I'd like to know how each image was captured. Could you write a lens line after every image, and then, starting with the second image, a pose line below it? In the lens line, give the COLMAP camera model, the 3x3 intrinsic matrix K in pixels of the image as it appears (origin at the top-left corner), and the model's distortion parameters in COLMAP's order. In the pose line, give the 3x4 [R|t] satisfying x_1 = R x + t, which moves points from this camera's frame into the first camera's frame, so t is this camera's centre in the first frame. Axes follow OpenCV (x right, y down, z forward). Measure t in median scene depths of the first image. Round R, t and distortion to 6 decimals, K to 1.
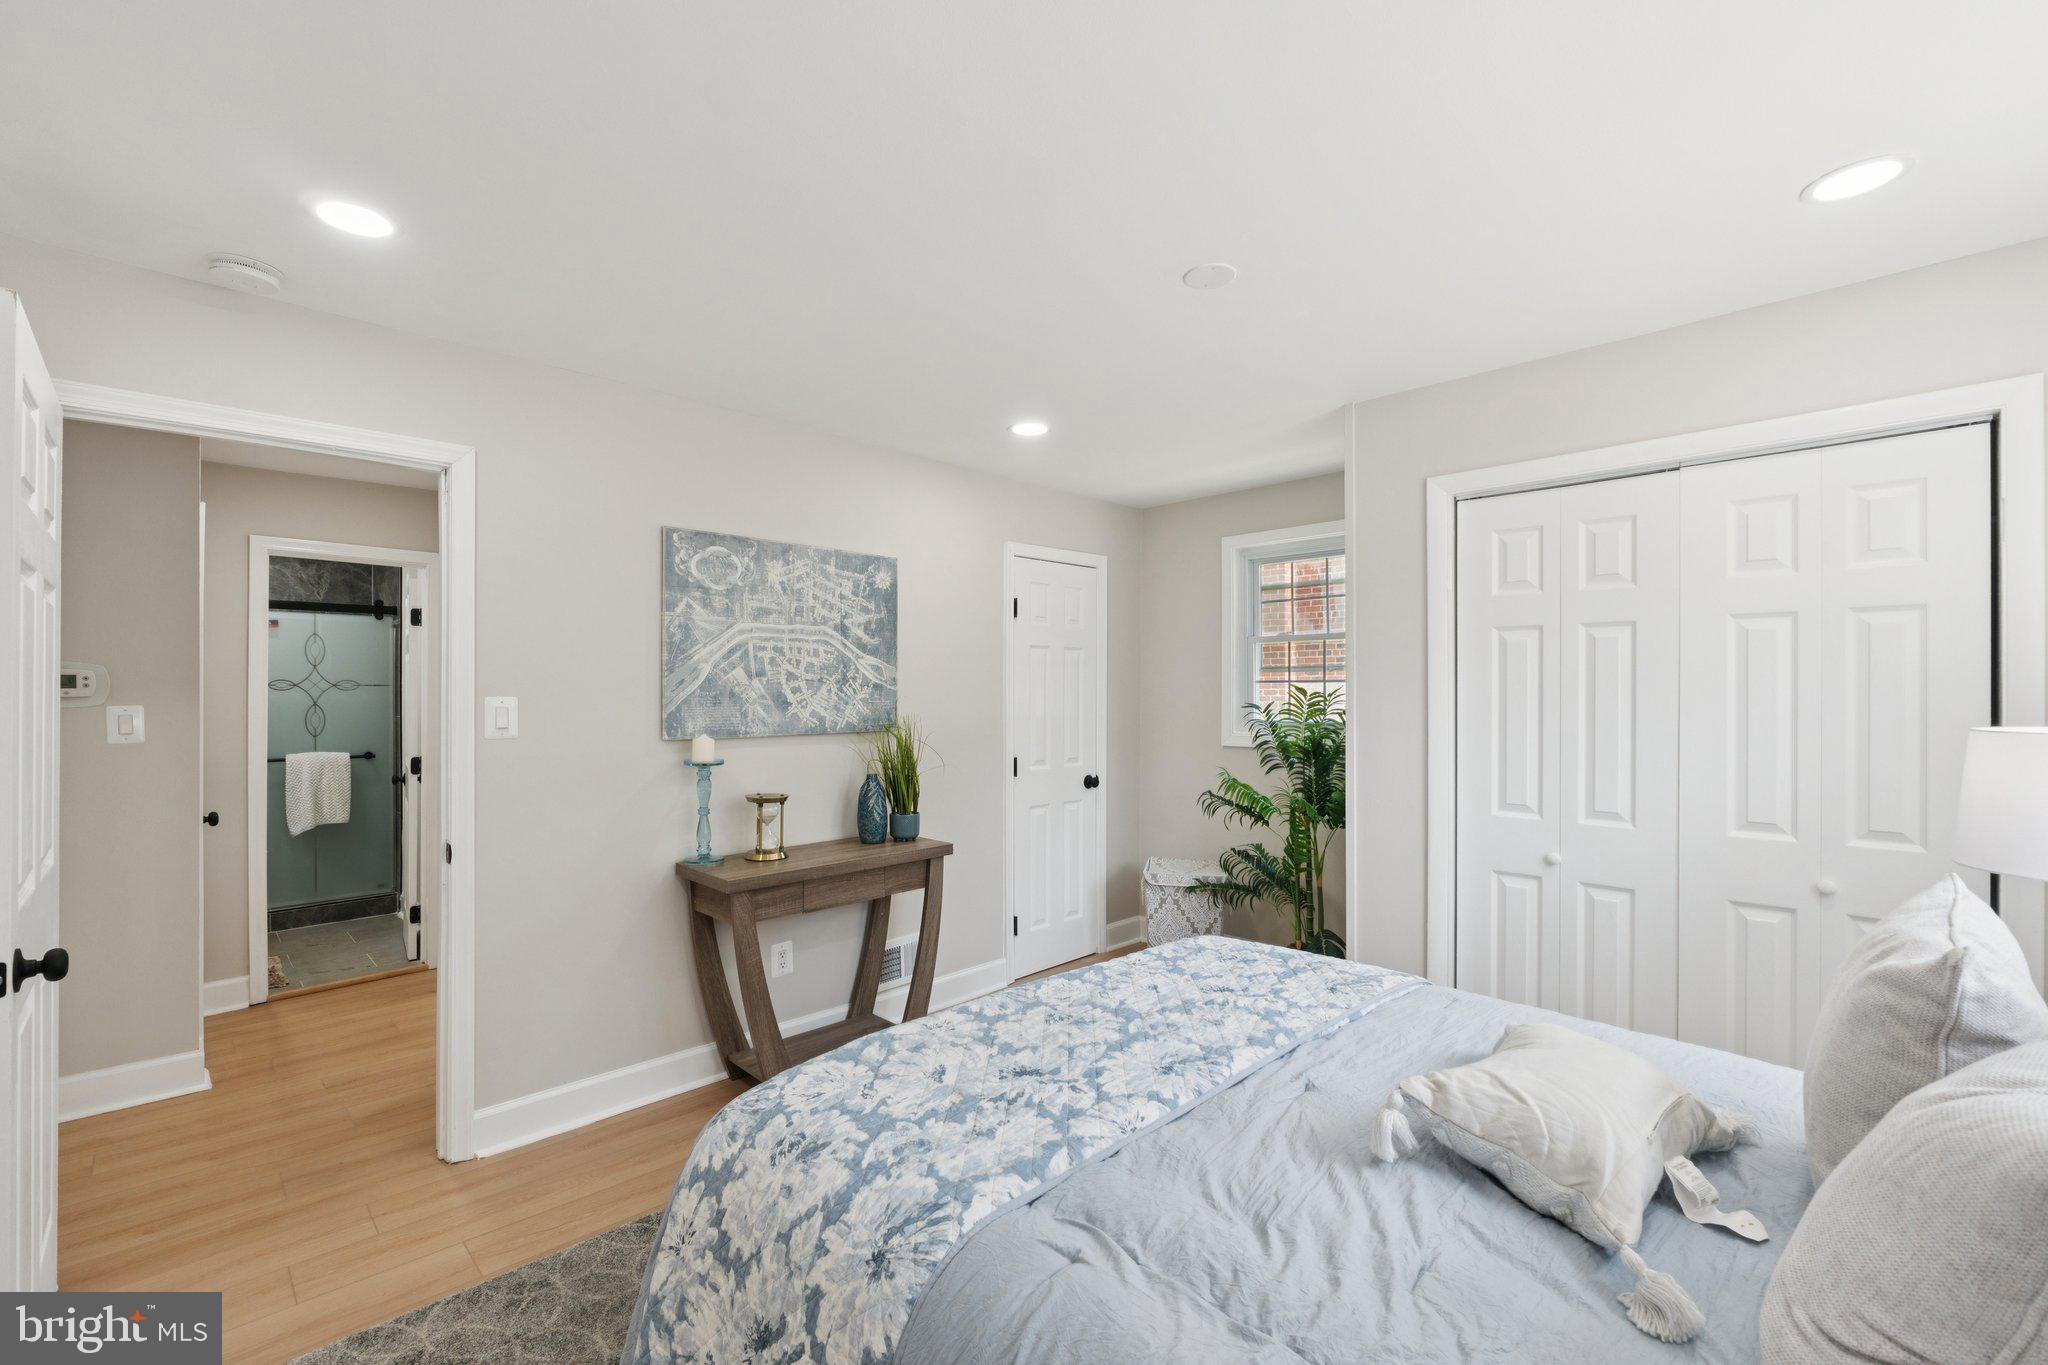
lens RADIAL K [[851.7, 0, 1007.0], [0, 851.7, 688.5], [0, 0, 1]] dist [-0.000754, -0.000036]
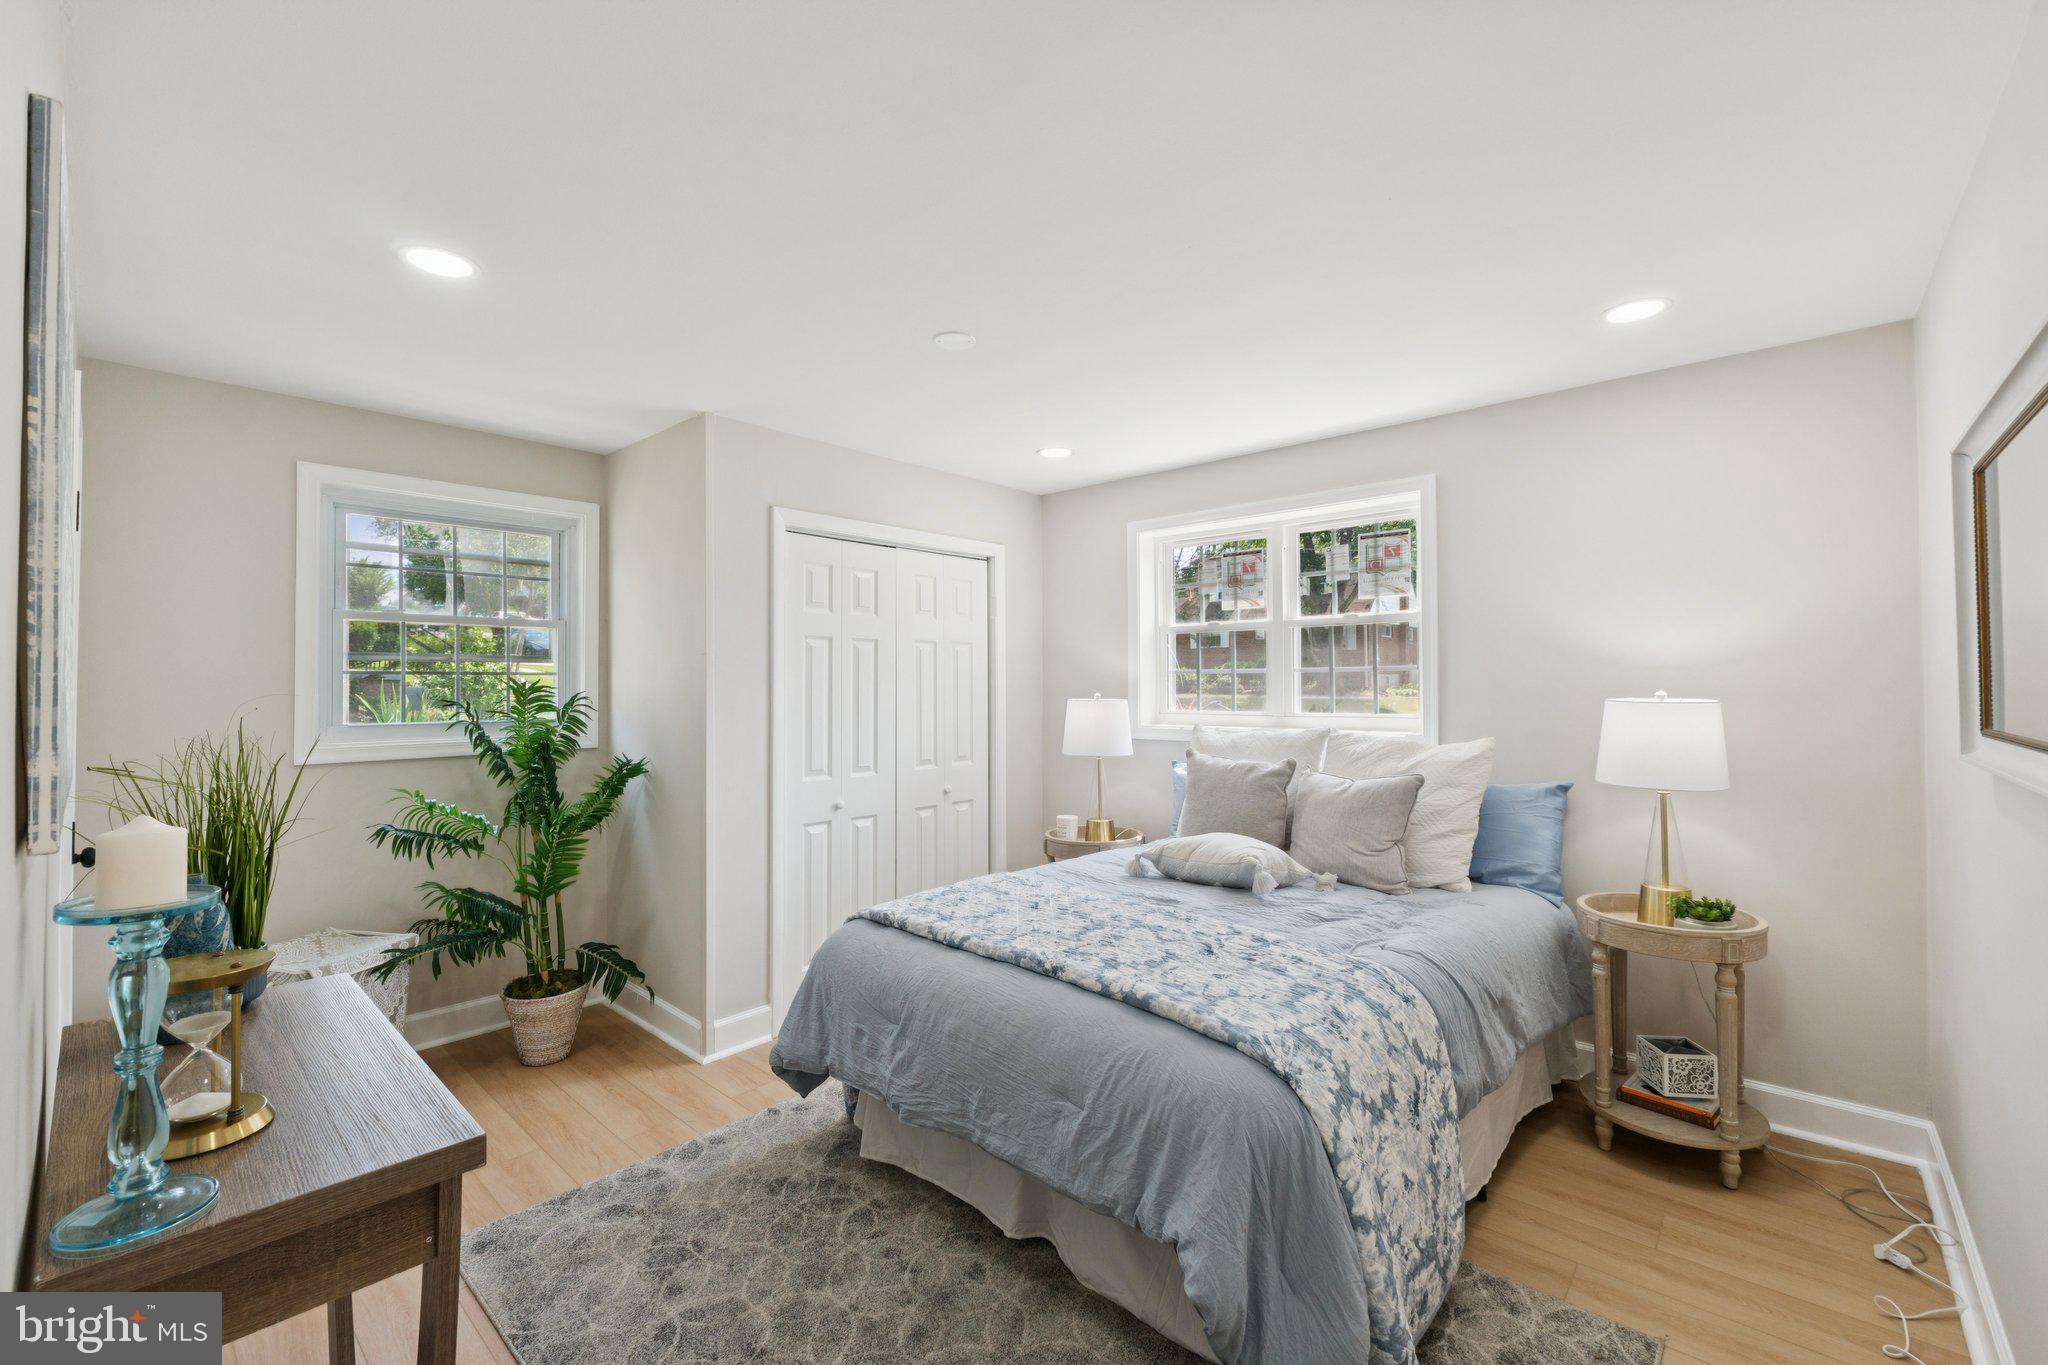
lens RADIAL K [[861.8, 0, 1018.3], [0, 861.8, 678.5], [0, 0, 1]] dist [-0.007205, 0.000104]
pose [[-0.057535, 0.008702, 0.998306, -1.305532], [-0.000511, 0.999962, -0.008746, 0.008917], [-0.998343, -0.001014, -0.057528, 1.309846]]
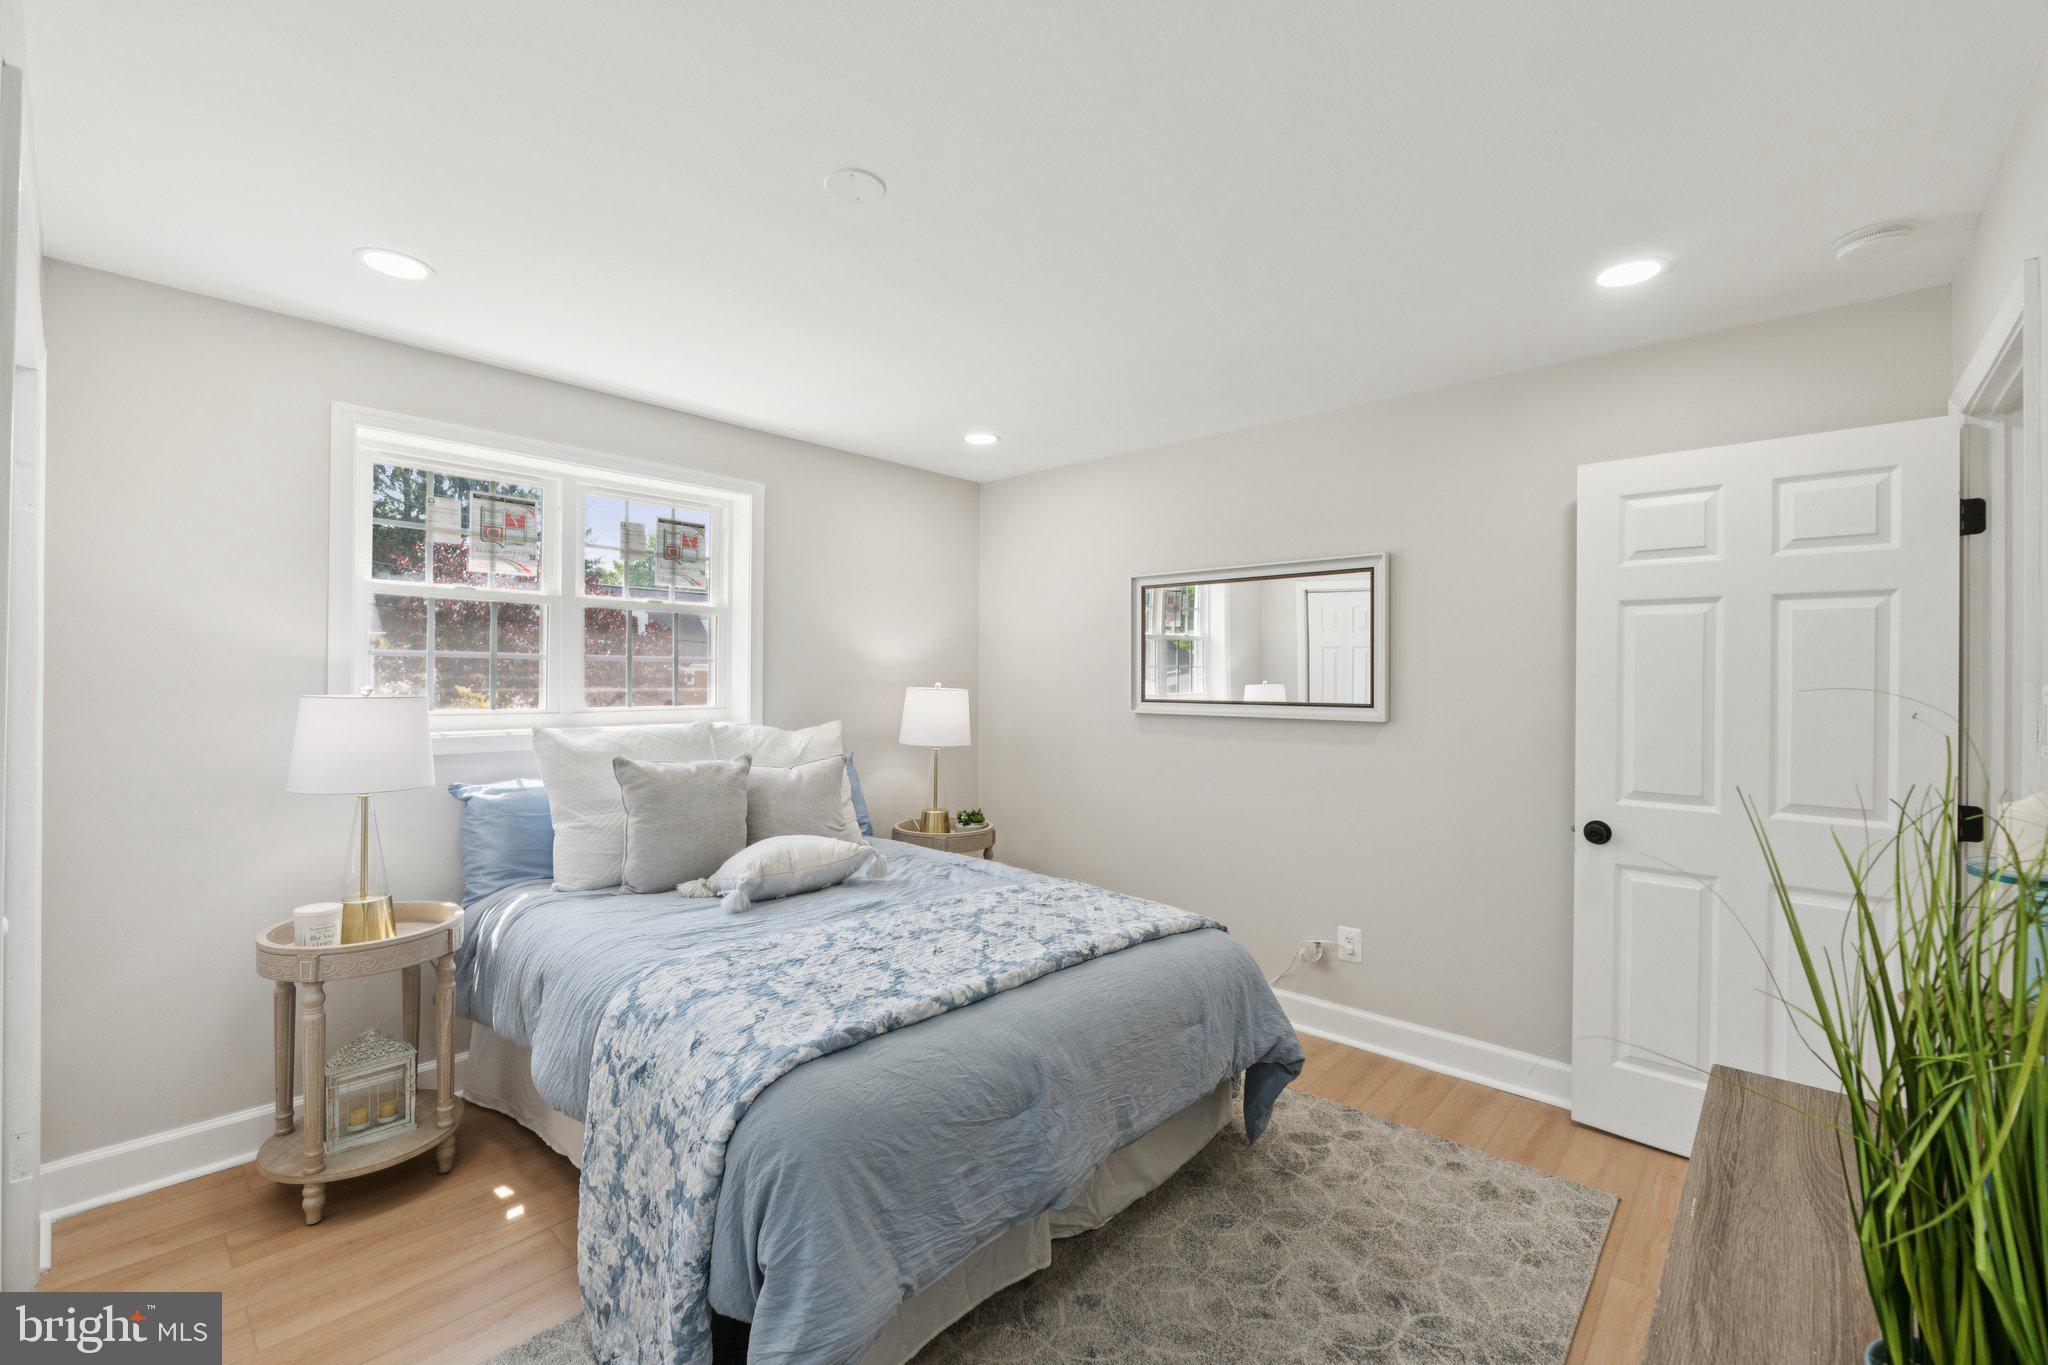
lens RADIAL K [[853.3, 0, 1024.0], [0, 853.3, 682.5], [0, 0, 1]] dist [0.014822, 0.000059]
pose [[-0.998007, -0.008311, -0.062549, -0.122297], [-0.008477, 0.999961, 0.002376, 0.009890], [0.062527, 0.002901, -0.998039, 2.269411]]
